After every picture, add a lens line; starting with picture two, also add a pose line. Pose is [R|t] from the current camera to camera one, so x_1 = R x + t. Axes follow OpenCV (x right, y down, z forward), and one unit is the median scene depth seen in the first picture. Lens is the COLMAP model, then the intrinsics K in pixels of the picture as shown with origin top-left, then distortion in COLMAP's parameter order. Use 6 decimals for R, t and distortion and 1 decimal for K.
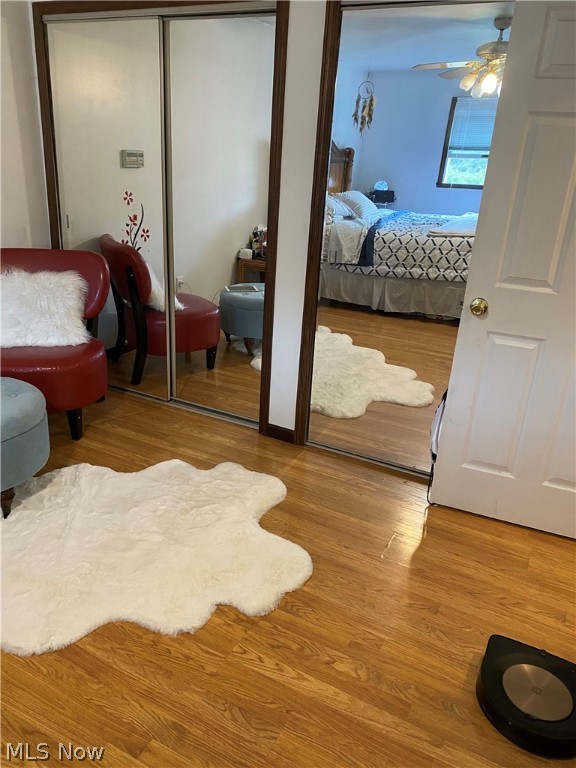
lens RADIAL K [[584.1, 0, 285.8], [0, 584.1, 382.0], [0, 0, 1]] dist [0.037177, -0.044357]
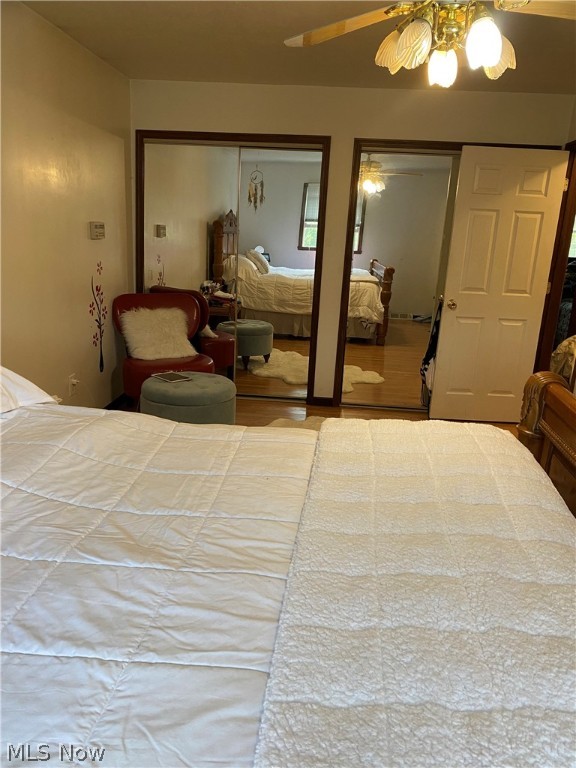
lens RADIAL K [[588.9, 0, 290.7], [0, 588.9, 395.0], [0, 0, 1]] dist [0.004529, -0.001603]
pose [[0.924573, -0.111160, 0.364428, -0.608812], [0.141646, 0.988221, -0.057931, 0.138311], [-0.353695, 0.105181, 0.929428, -0.395839]]
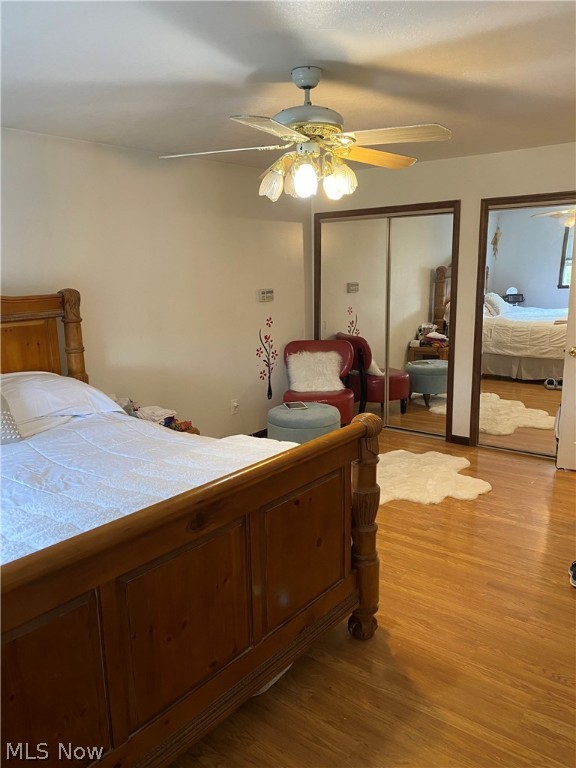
lens RADIAL K [[584.1, 0, 285.8], [0, 584.1, 382.0], [0, 0, 1]] dist [0.037177, -0.044357]
pose [[0.976434, -0.038047, -0.212436, -0.122360], [-0.000853, 0.983649, -0.180092, 0.208079], [0.215814, 0.176029, 0.960436, -0.670181]]
